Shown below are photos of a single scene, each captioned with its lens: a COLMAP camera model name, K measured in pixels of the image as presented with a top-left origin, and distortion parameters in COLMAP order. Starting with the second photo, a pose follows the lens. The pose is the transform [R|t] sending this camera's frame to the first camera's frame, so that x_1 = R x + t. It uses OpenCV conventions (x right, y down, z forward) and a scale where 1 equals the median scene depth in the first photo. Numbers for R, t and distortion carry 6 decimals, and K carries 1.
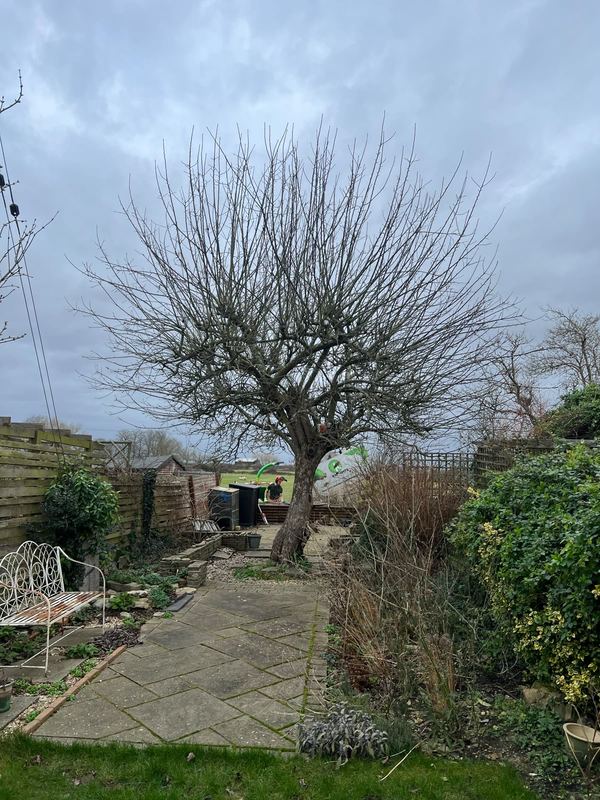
lens RADIAL K [[546.6, 0, 300.0], [0, 546.6, 400.0], [0, 0, 1]] dist [0.104439, -0.143584]
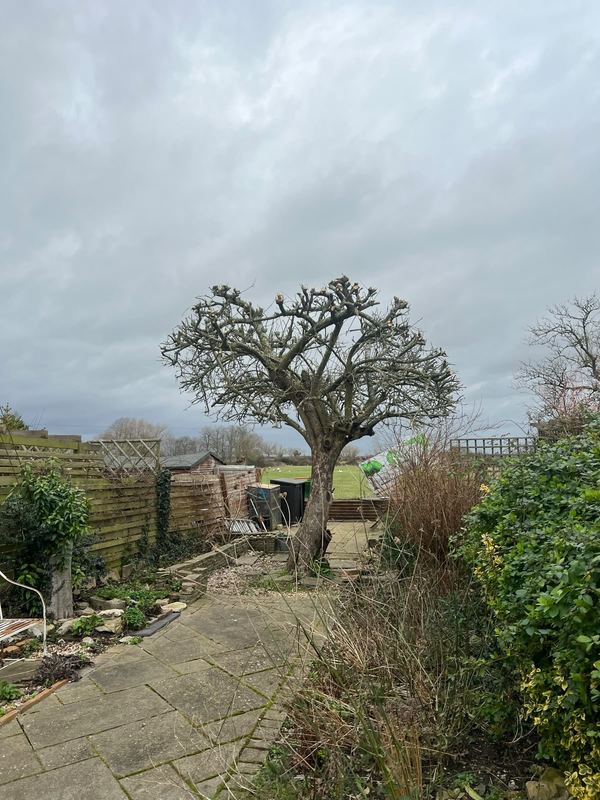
lens RADIAL K [[560.9, 0, 300.0], [0, 560.9, 400.0], [0, 0, 1]] dist [0.051169, -0.056010]
pose [[0.991401, -0.050895, -0.120555, 0.087637], [0.052986, 0.998494, 0.014197, 0.010604], [0.119651, -0.020463, 0.992605, 0.107009]]
